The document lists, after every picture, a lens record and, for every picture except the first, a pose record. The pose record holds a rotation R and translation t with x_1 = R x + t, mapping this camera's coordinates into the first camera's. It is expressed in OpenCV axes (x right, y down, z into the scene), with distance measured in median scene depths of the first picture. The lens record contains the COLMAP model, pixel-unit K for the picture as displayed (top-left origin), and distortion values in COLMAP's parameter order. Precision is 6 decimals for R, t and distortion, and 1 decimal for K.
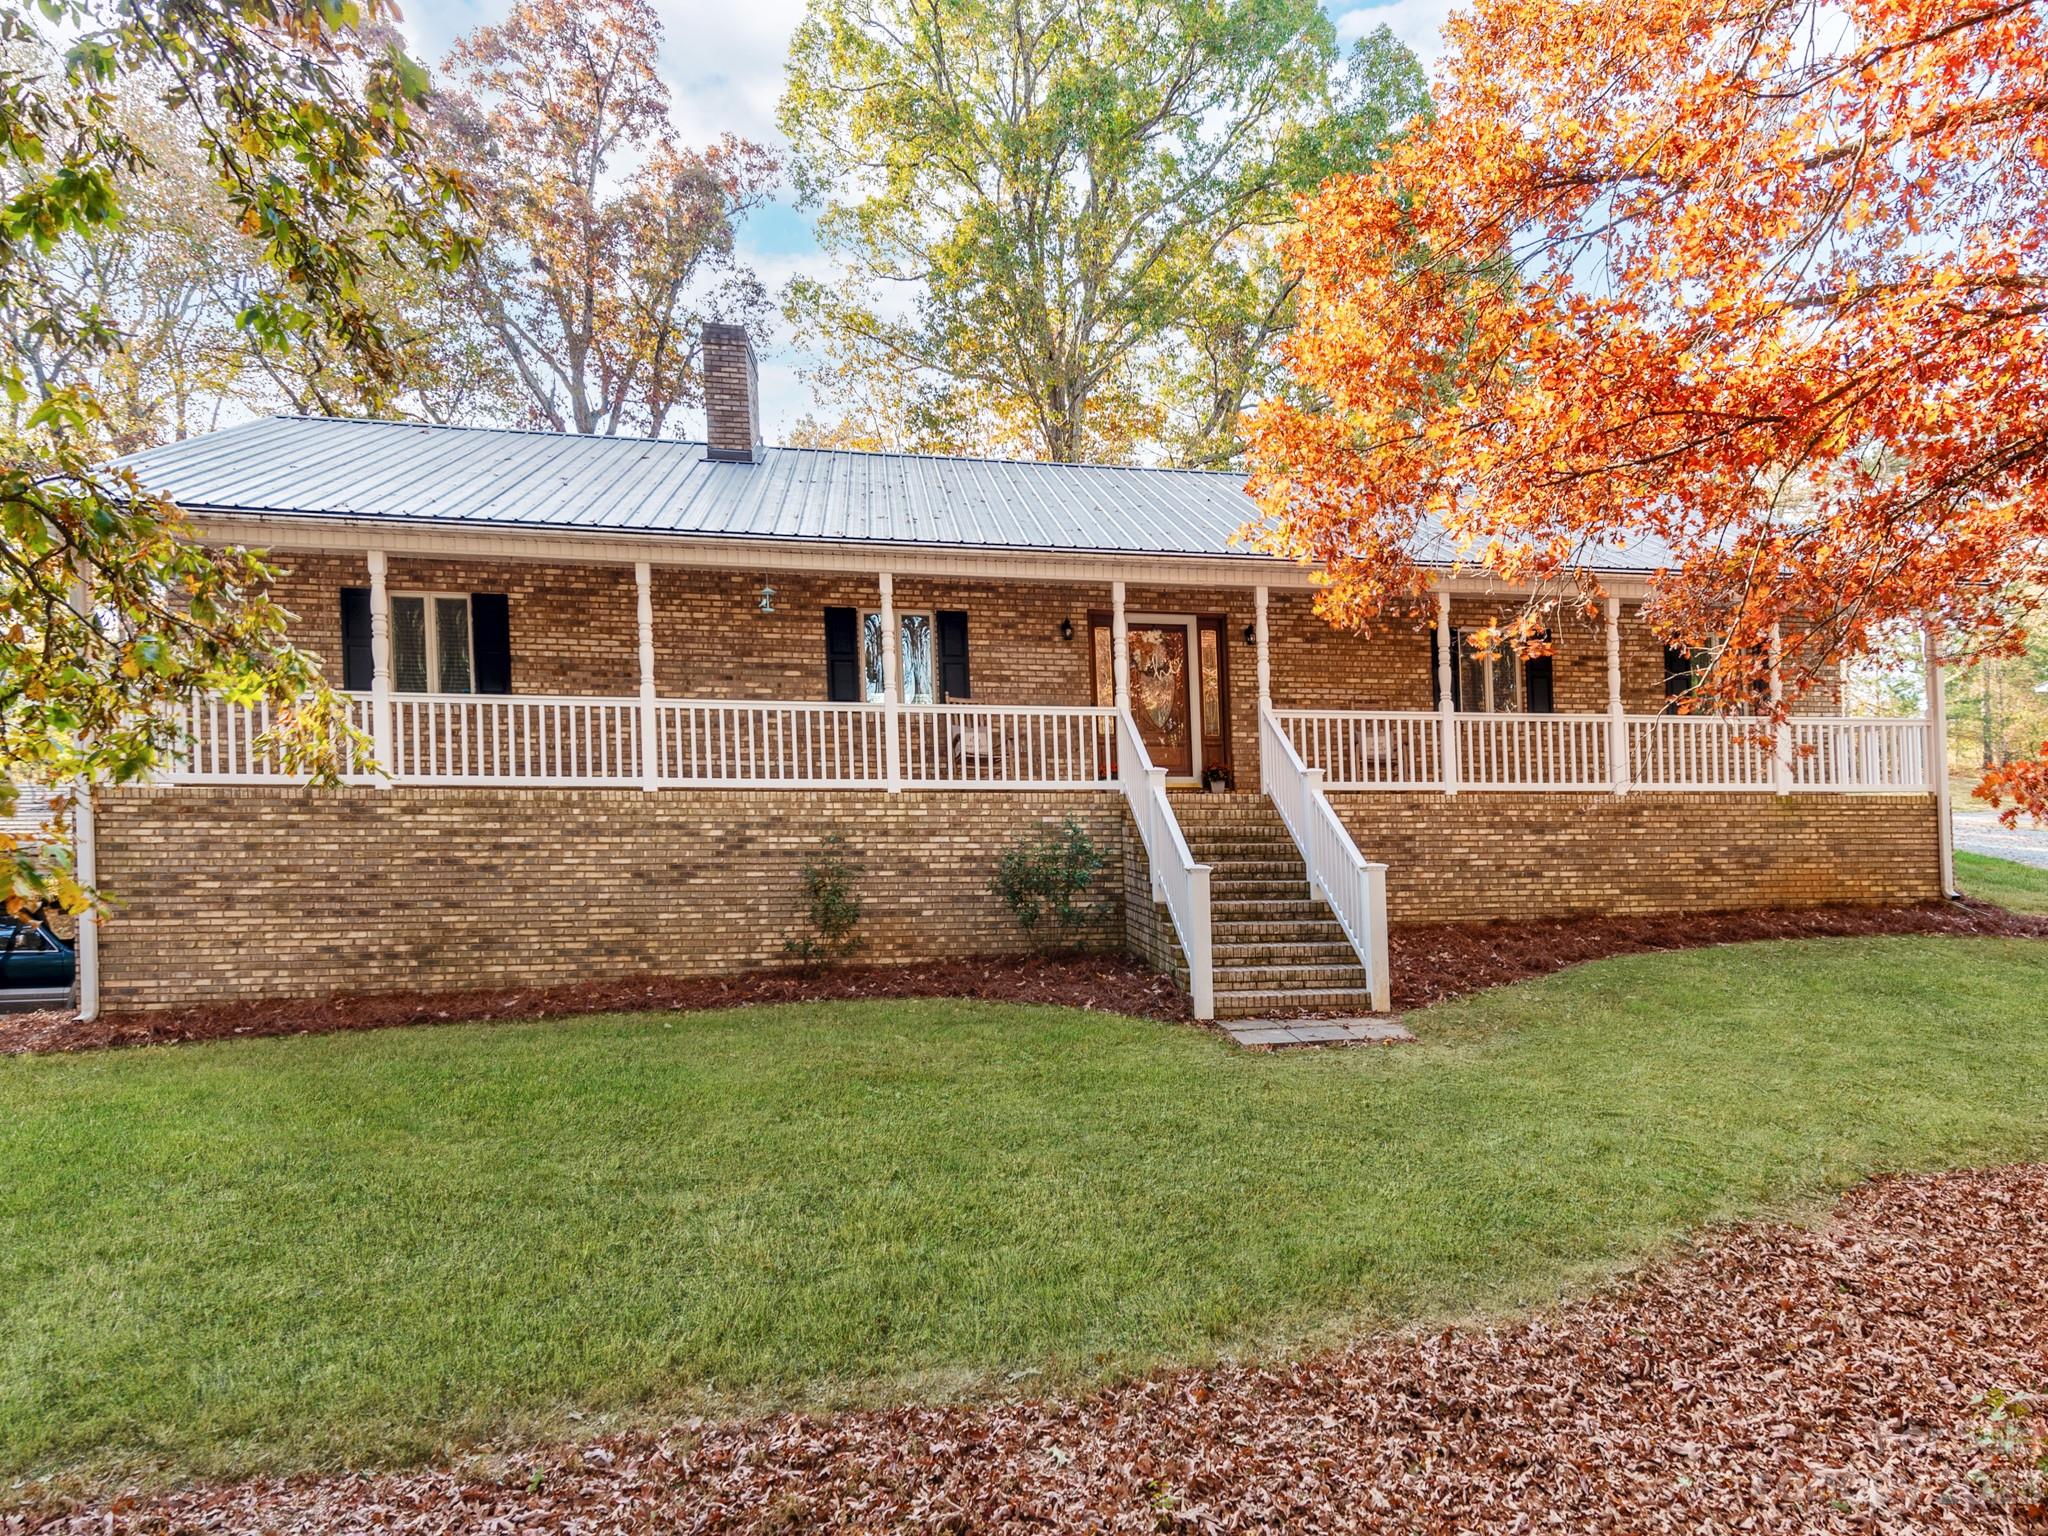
lens RADIAL K [[911.3, 0, 1022.0], [0, 911.3, 729.4], [0, 0, 1]] dist [0.011123, 0.000313]
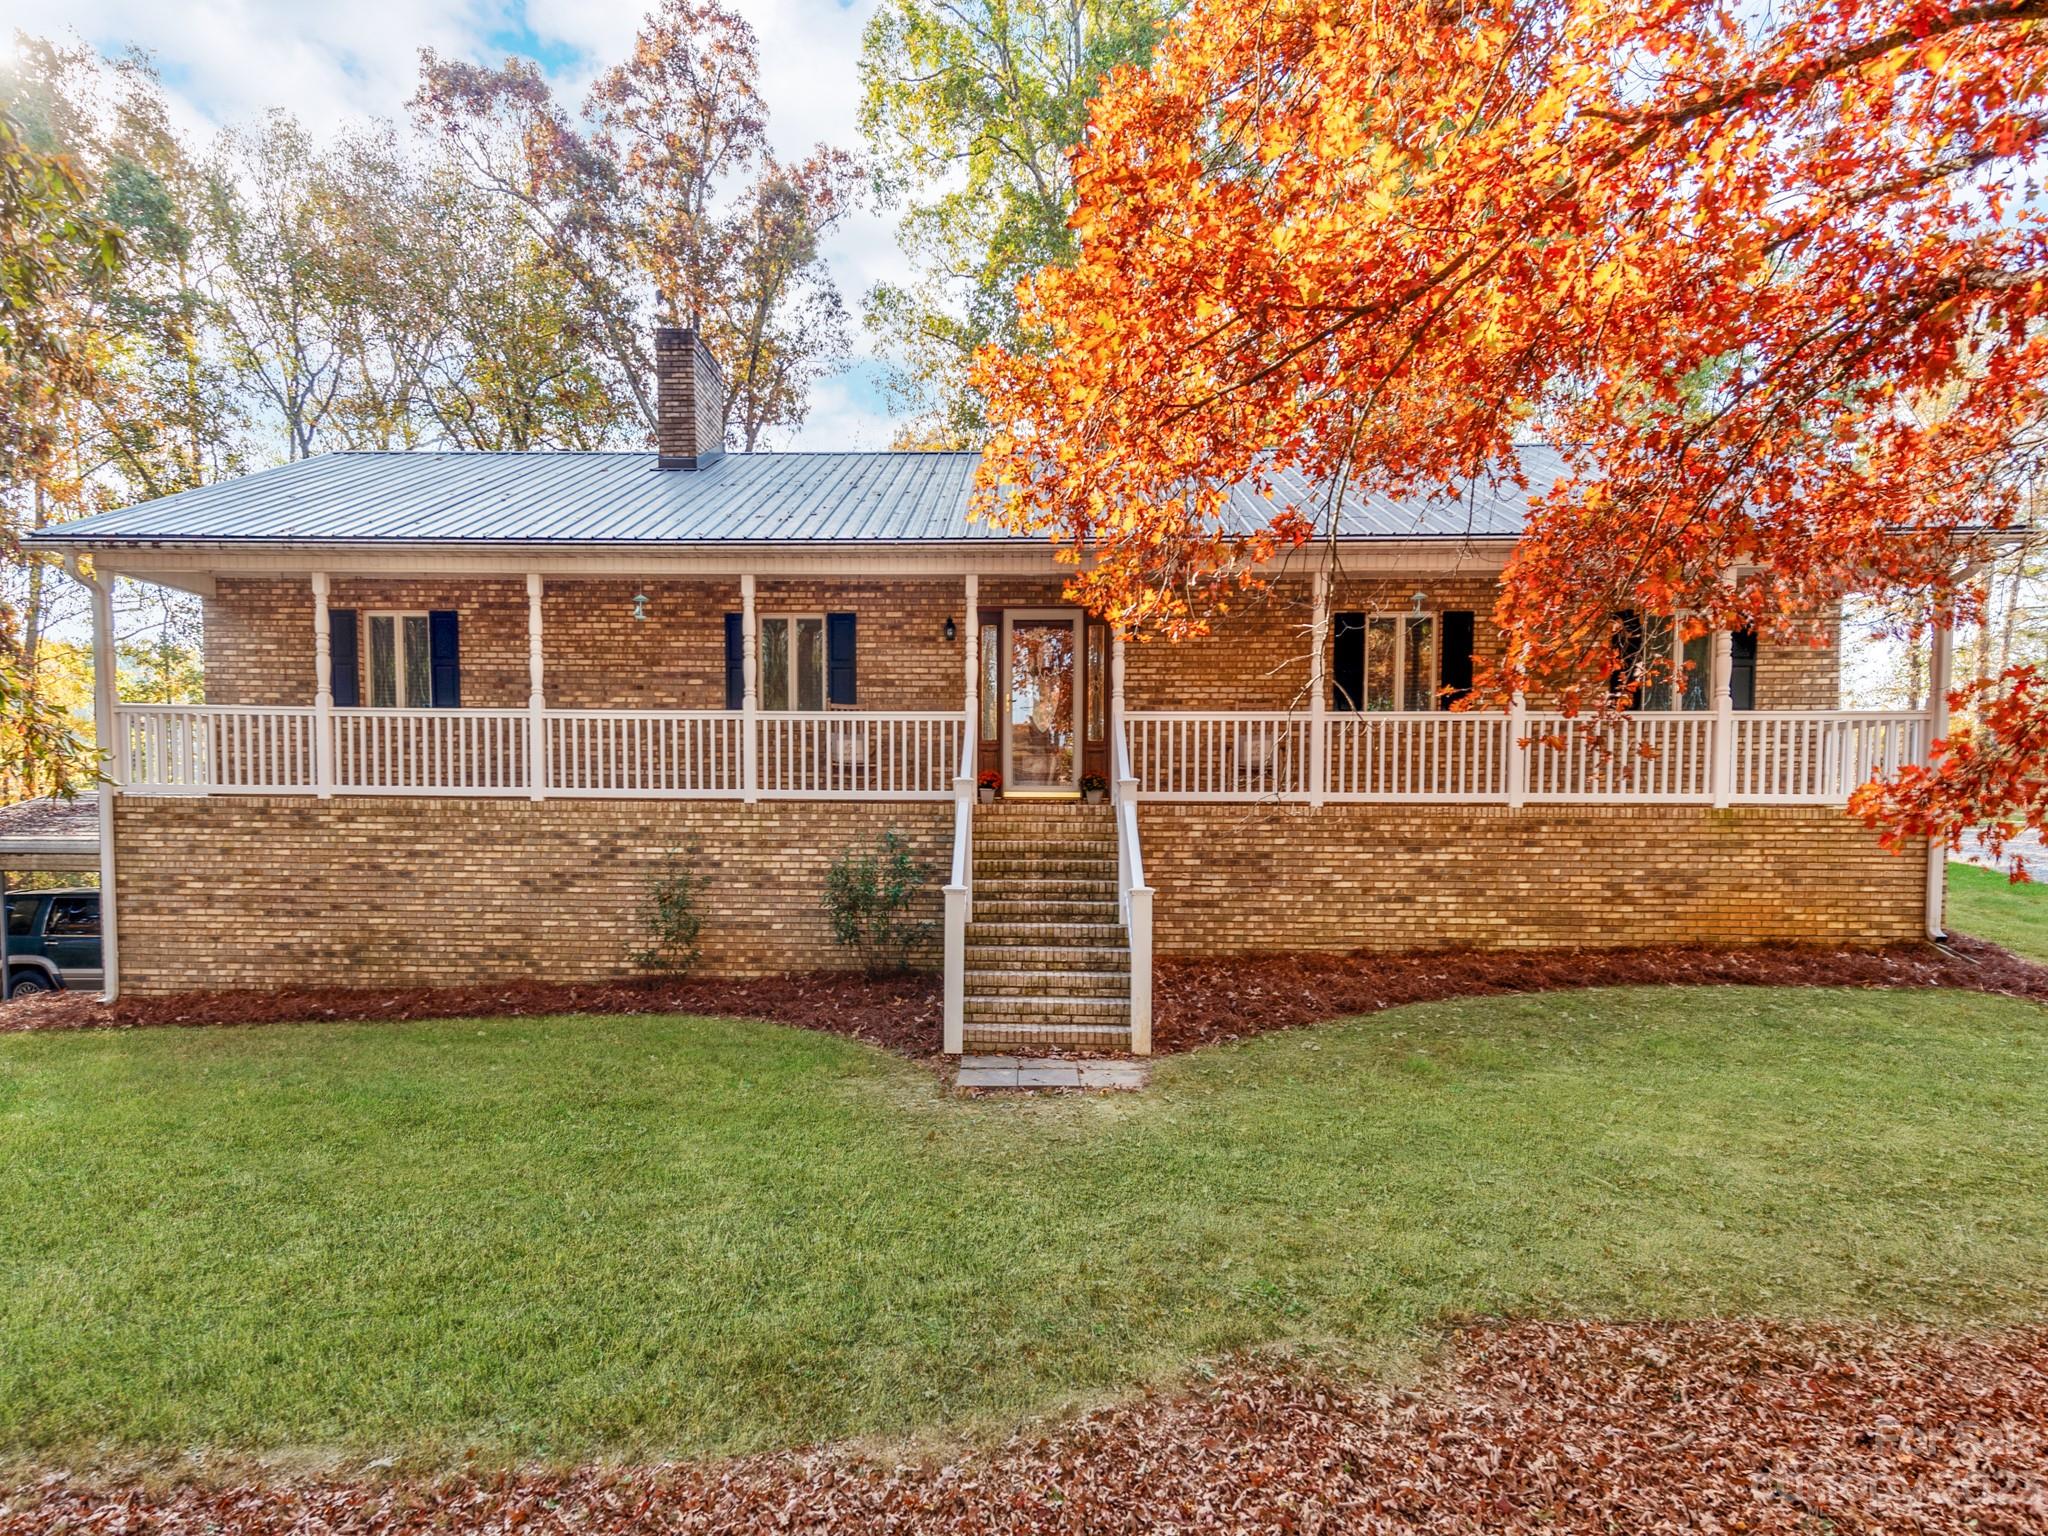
lens RADIAL K [[896.2, 0, 1023.8], [0, 896.2, 786.3], [0, 0, 1]] dist [0.013173, 0.000711]
pose [[0.987727, -0.001853, -0.156177, 0.292578], [0.010726, 0.998374, 0.055989, 0.001246], [0.155819, -0.056977, 0.986141, 0.101081]]
